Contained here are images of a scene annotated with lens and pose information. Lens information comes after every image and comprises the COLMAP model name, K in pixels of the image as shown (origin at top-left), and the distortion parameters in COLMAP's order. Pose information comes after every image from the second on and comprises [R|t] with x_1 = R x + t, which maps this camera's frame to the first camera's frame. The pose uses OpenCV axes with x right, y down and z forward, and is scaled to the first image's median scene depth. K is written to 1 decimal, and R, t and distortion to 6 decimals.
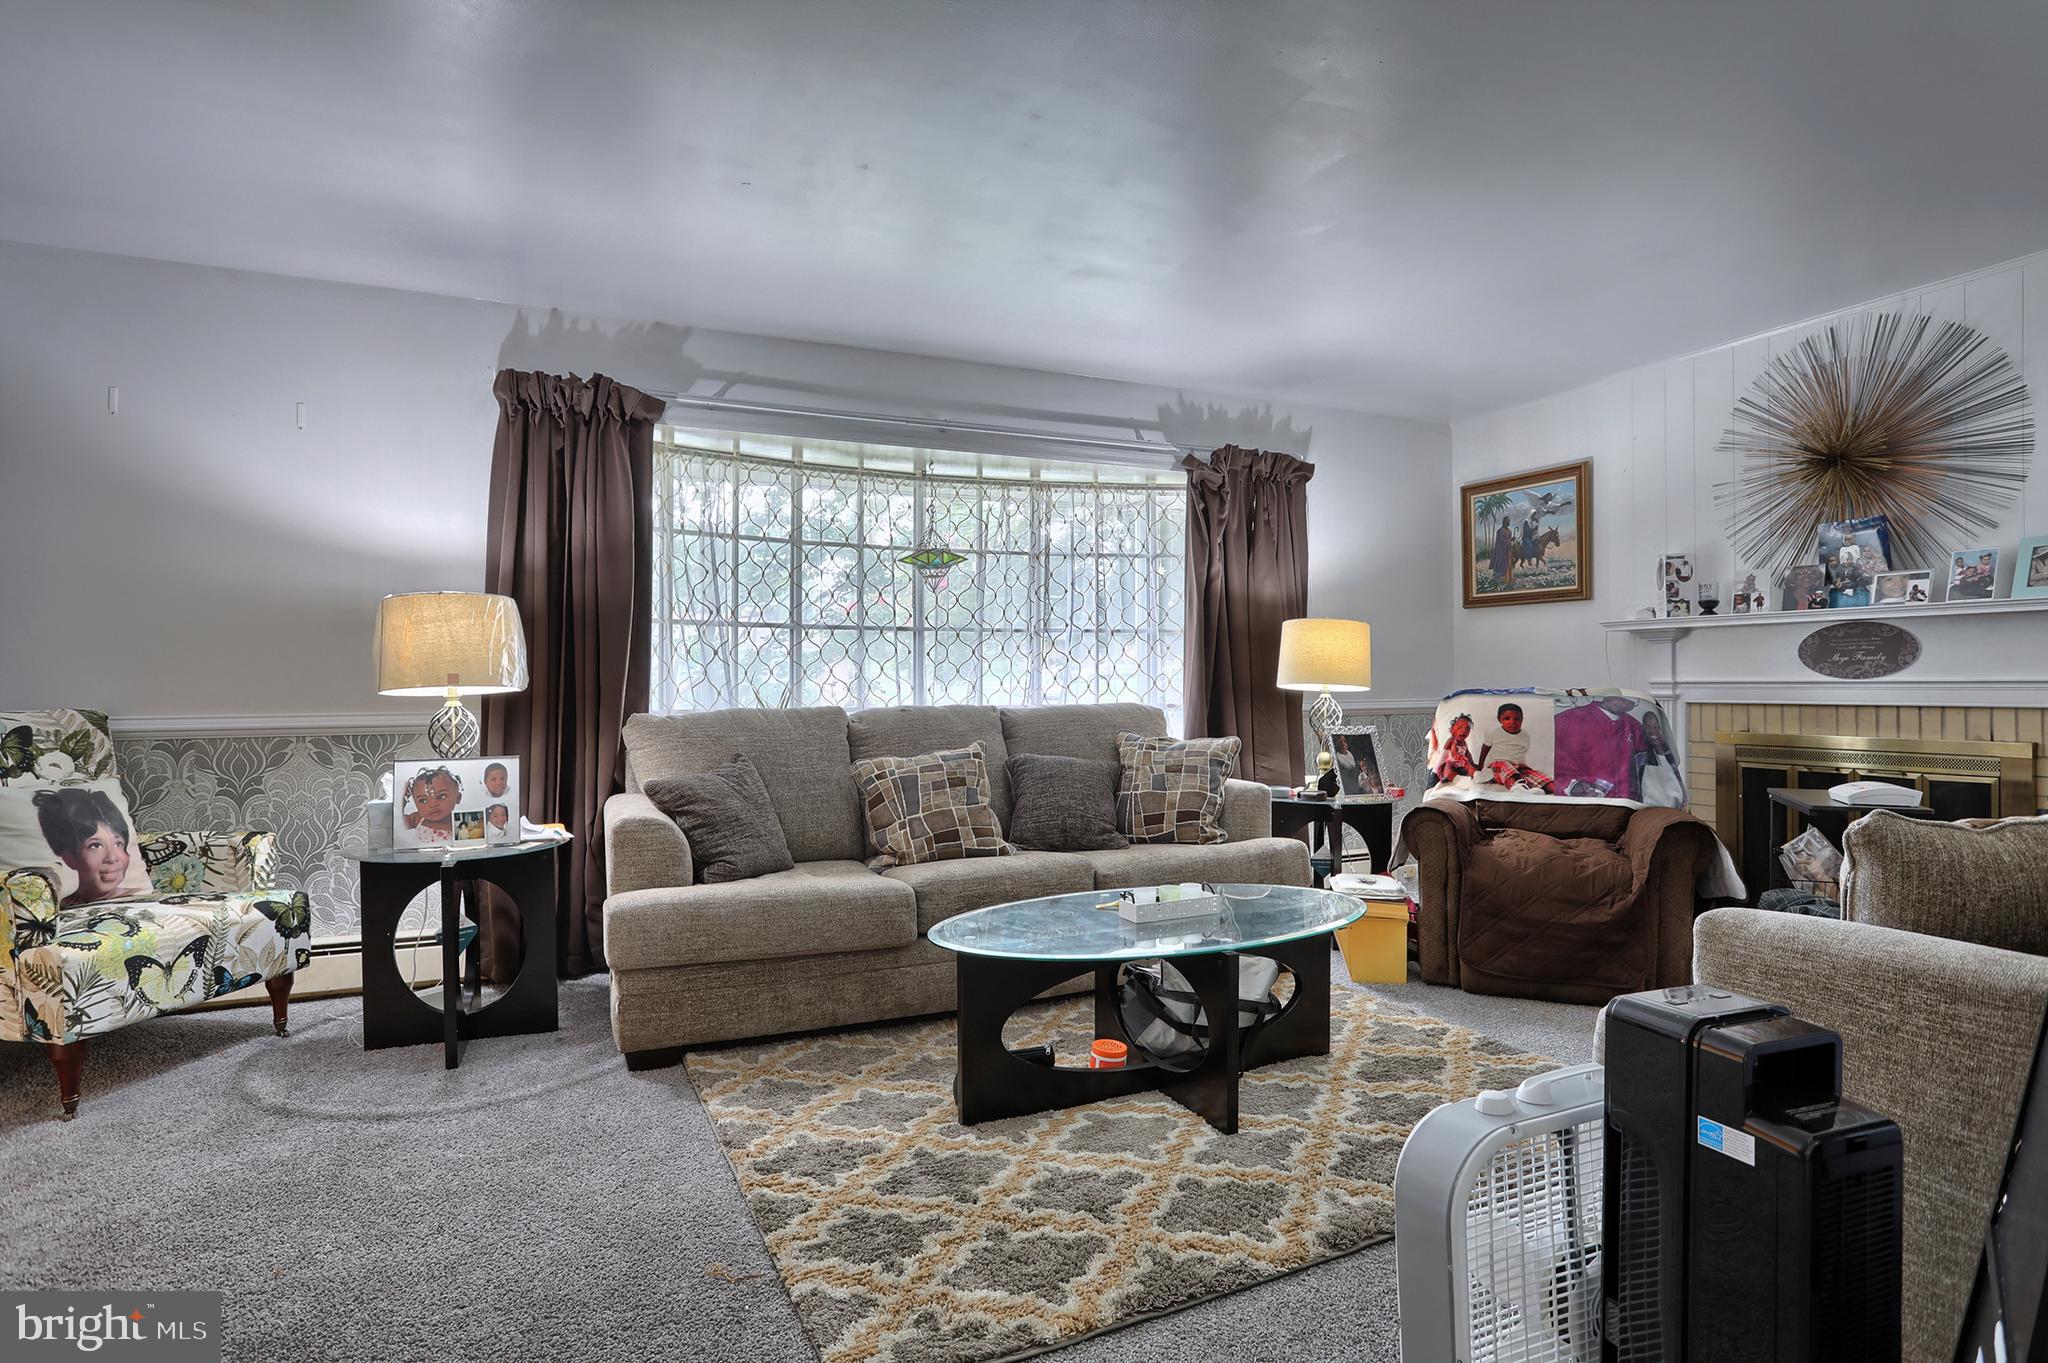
lens RADIAL K [[1046.0, 0, 1024.0], [0, 1046.0, 681.5], [0, 0, 1]] dist [-0.037130, 0.000069]
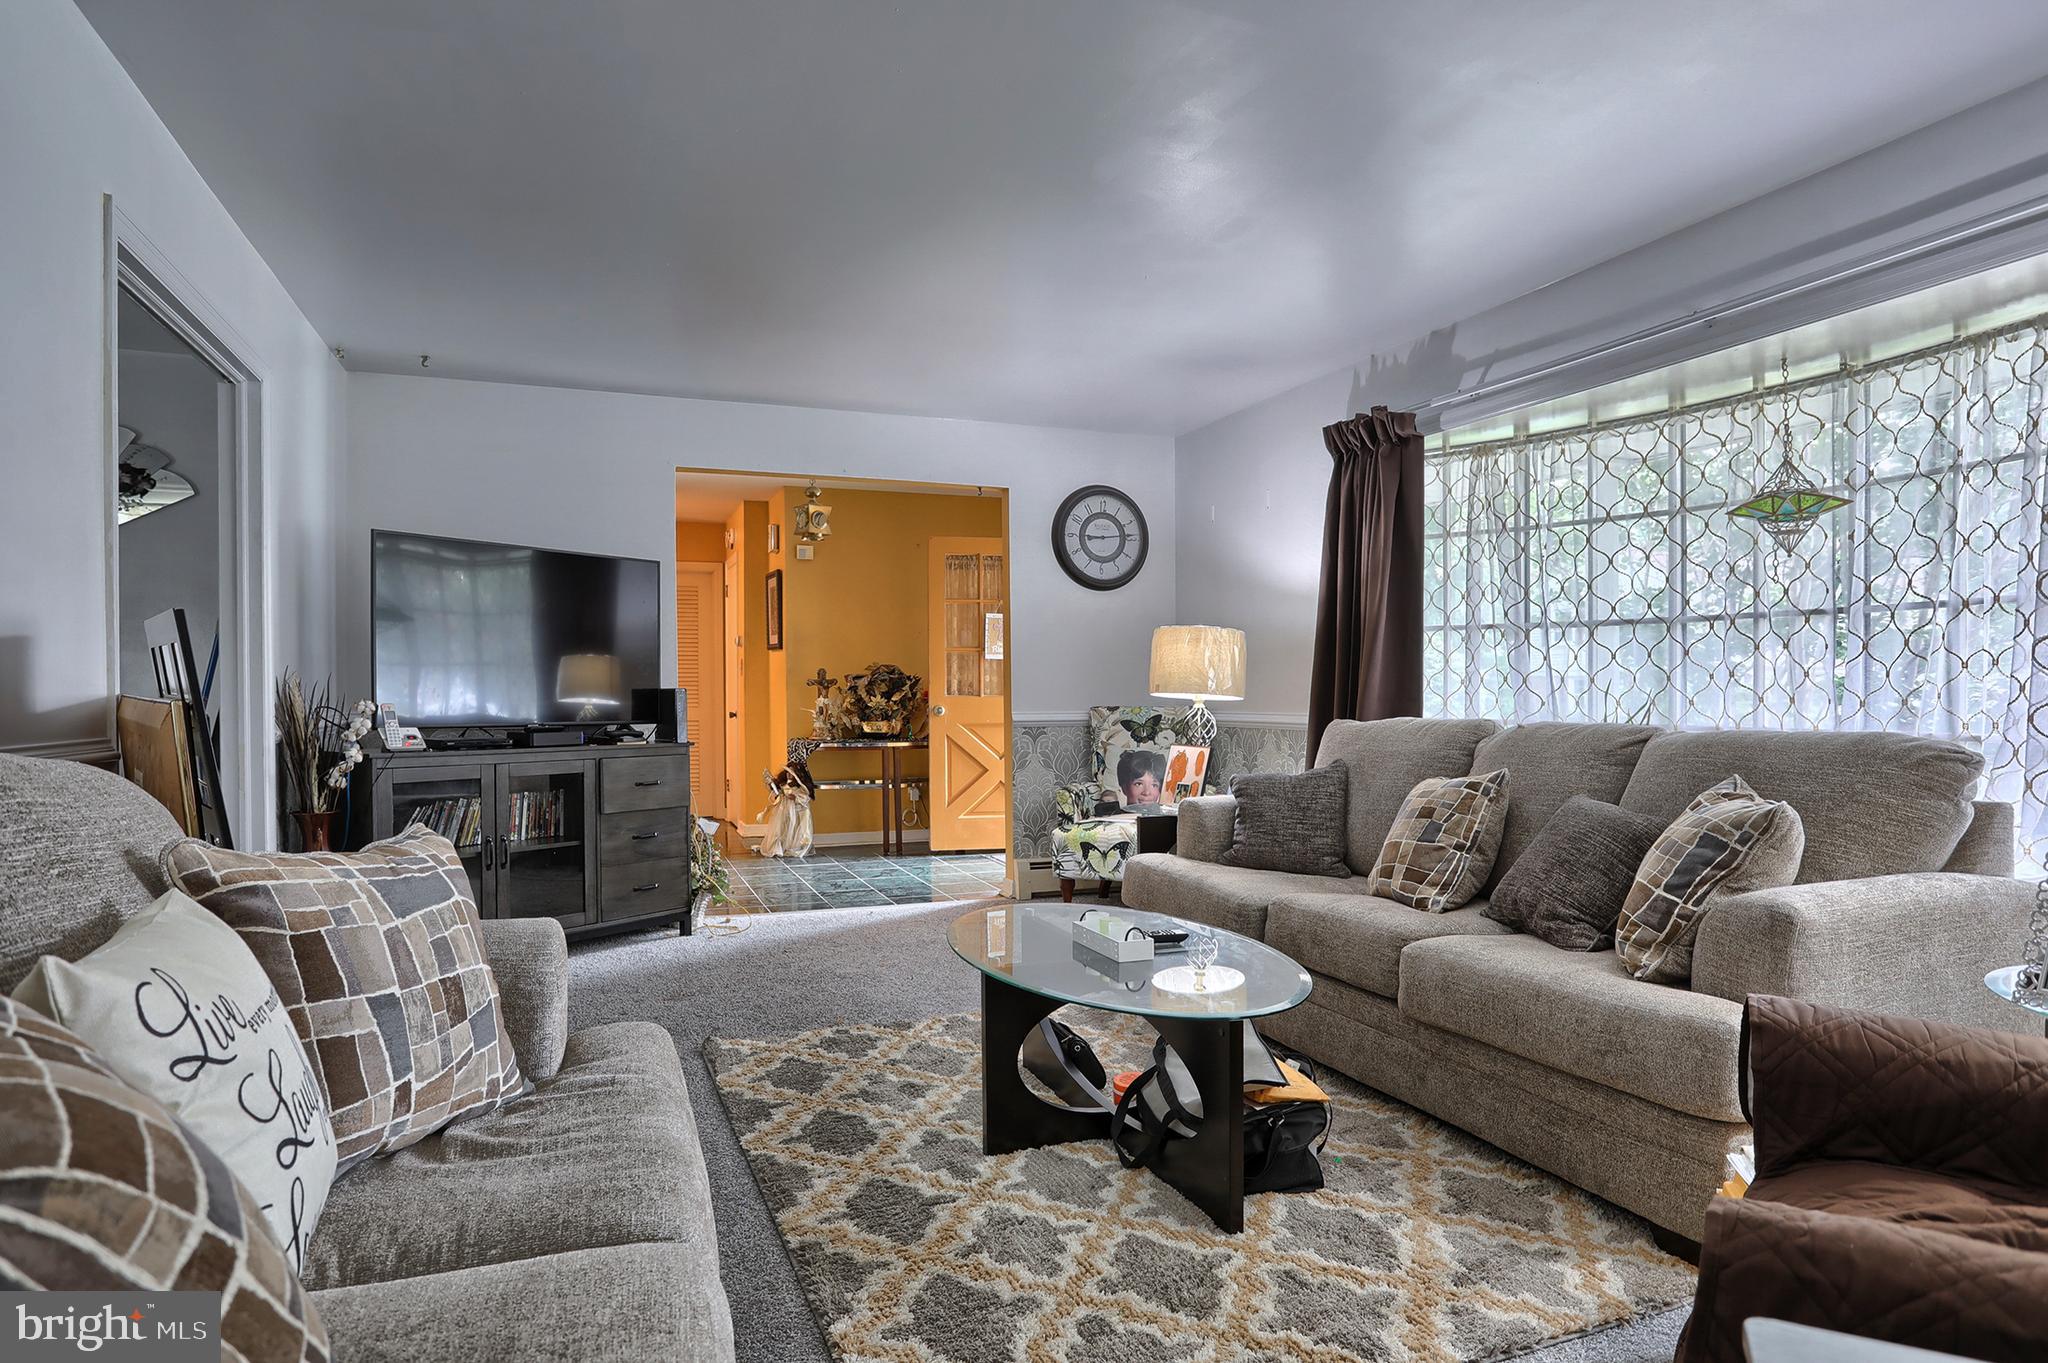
lens RADIAL K [[1176.1, 0, 1024.0], [0, 1176.1, 681.5], [0, 0, 1]] dist [0.002757, 0.000407]
pose [[-0.067371, -0.003838, -0.997721, 1.110975], [-0.001636, 0.999992, -0.003736, -0.005300], [0.997727, 0.001380, -0.067377, 0.942208]]
